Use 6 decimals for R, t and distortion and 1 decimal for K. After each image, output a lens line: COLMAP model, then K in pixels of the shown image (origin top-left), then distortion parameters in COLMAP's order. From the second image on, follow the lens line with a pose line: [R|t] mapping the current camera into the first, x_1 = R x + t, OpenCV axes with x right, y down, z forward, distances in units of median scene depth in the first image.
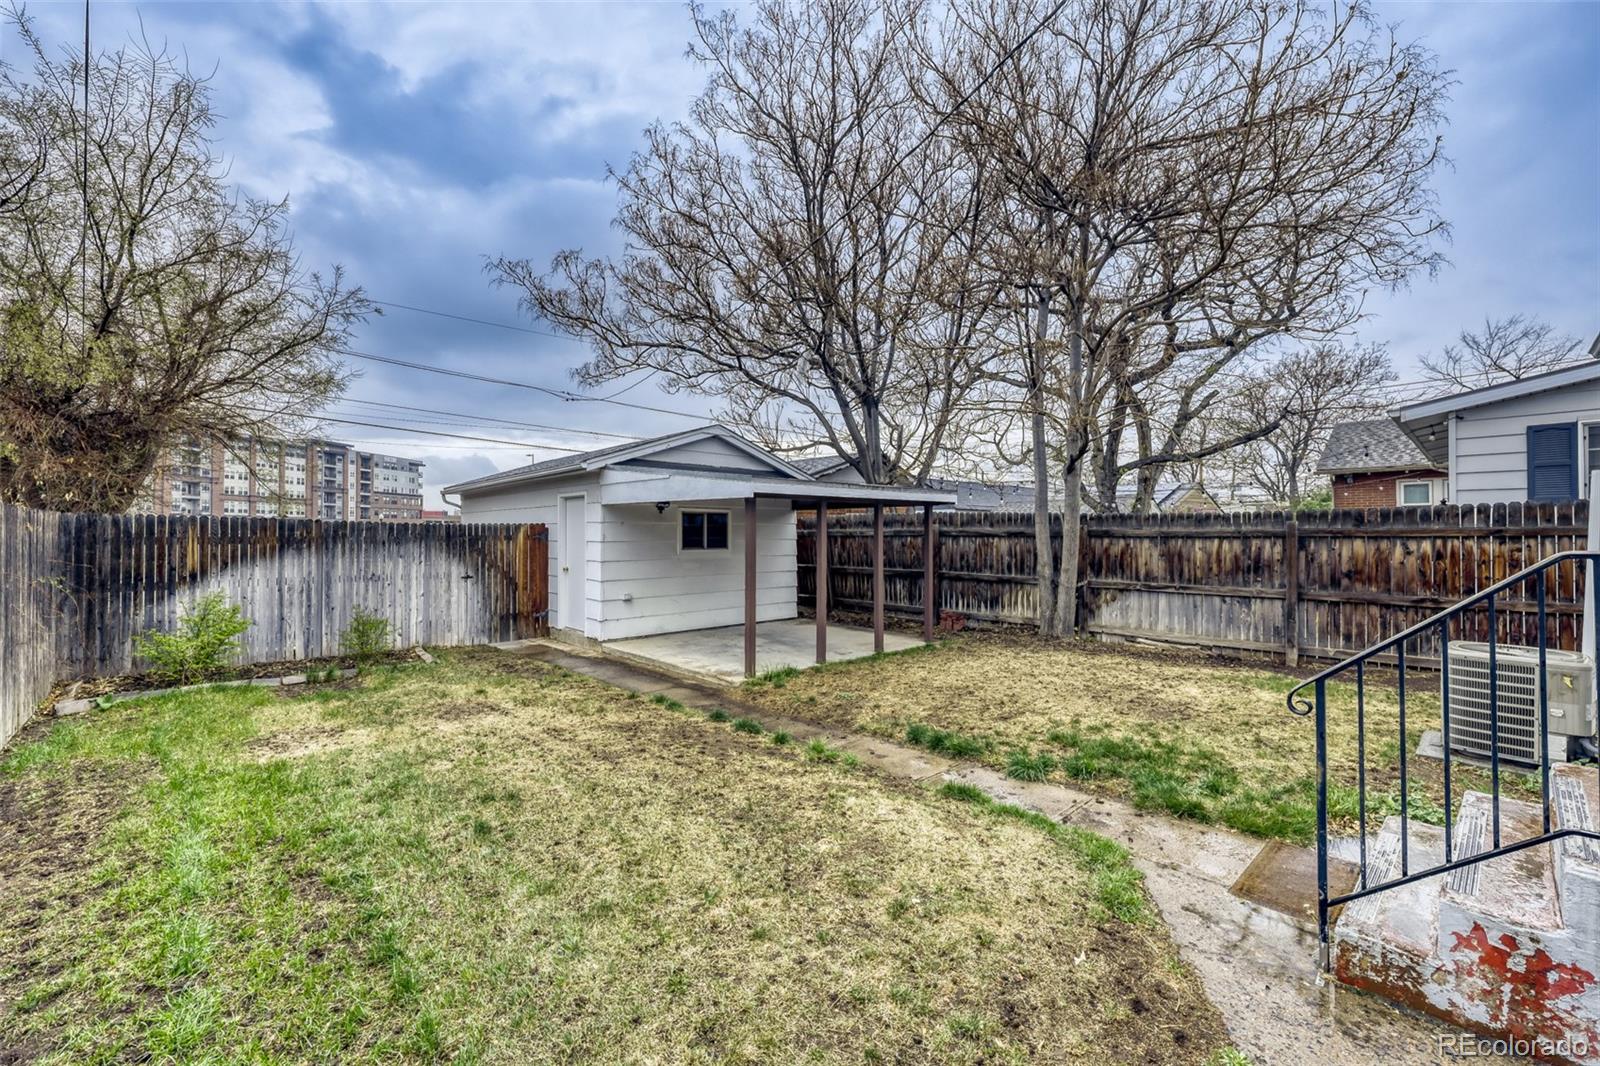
lens RADIAL K [[641.5, 0, 806.8], [0, 641.5, 530.2], [0, 0, 1]] dist [-0.000611, 0.000076]
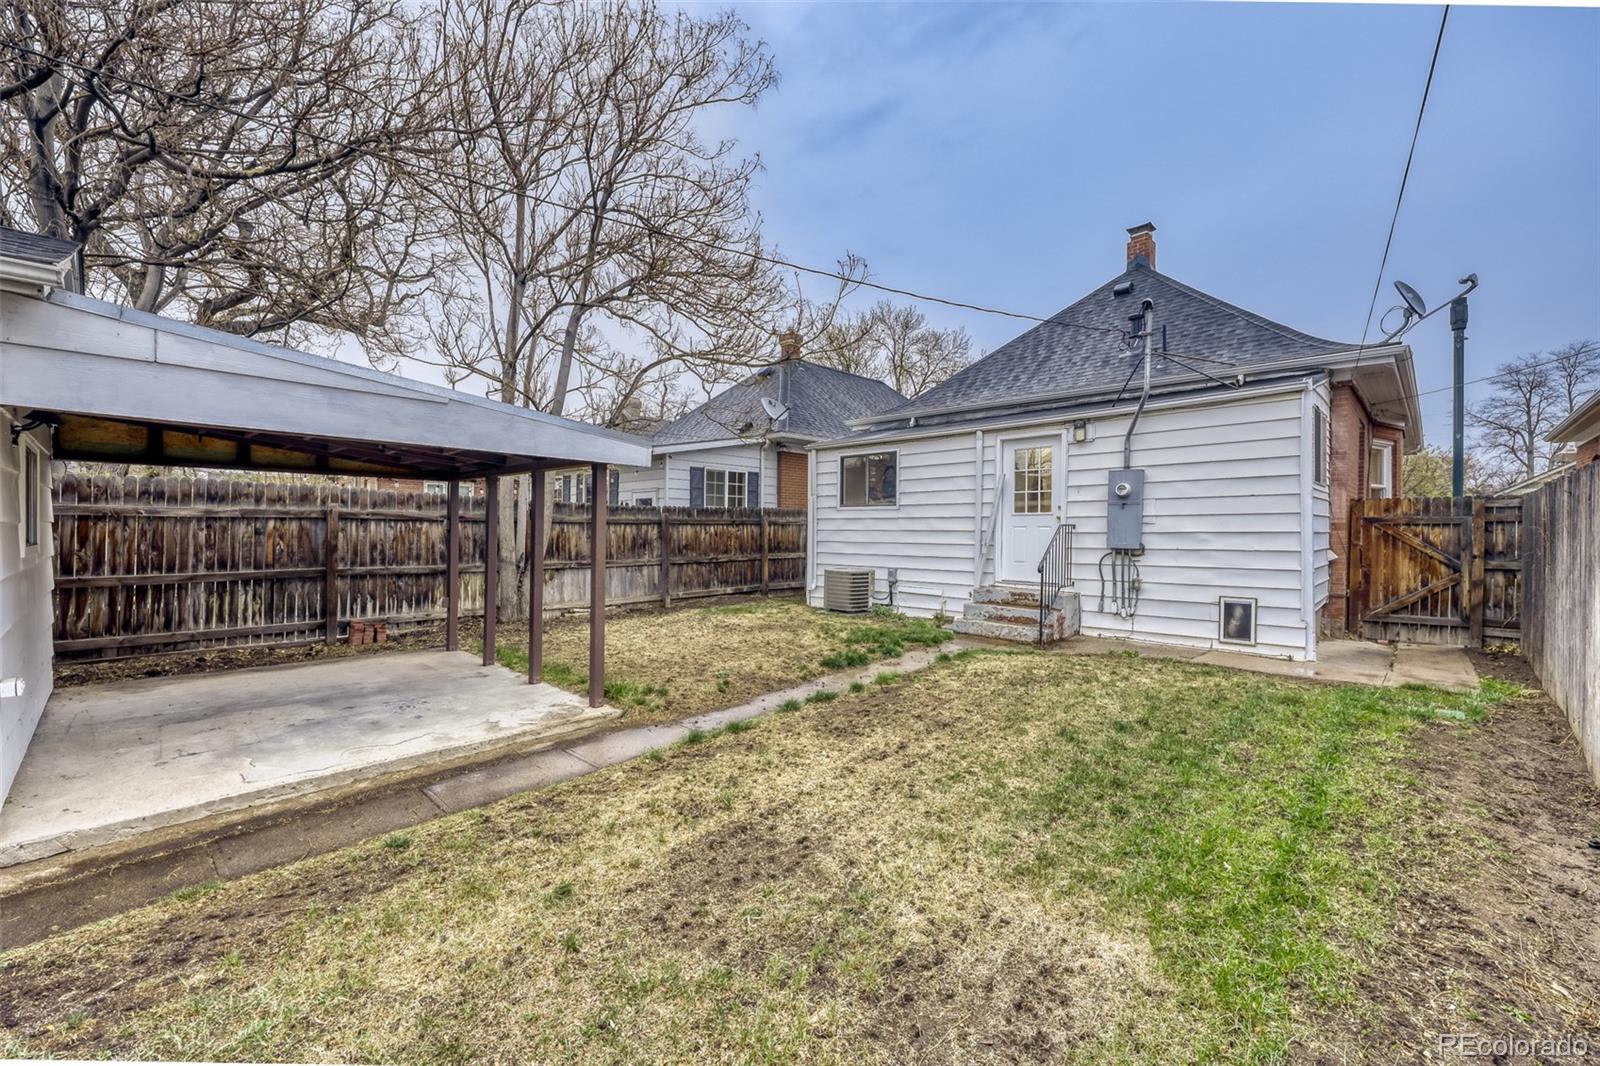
lens RADIAL K [[641.5, 0, 806.8], [0, 641.5, 530.2], [0, 0, 1]] dist [-0.000611, 0.000076]
pose [[-0.068047, -0.005138, 0.997669, -0.685285], [-0.015699, 0.999868, 0.004079, 0.012558], [-0.997559, -0.015385, -0.068119, 0.652104]]
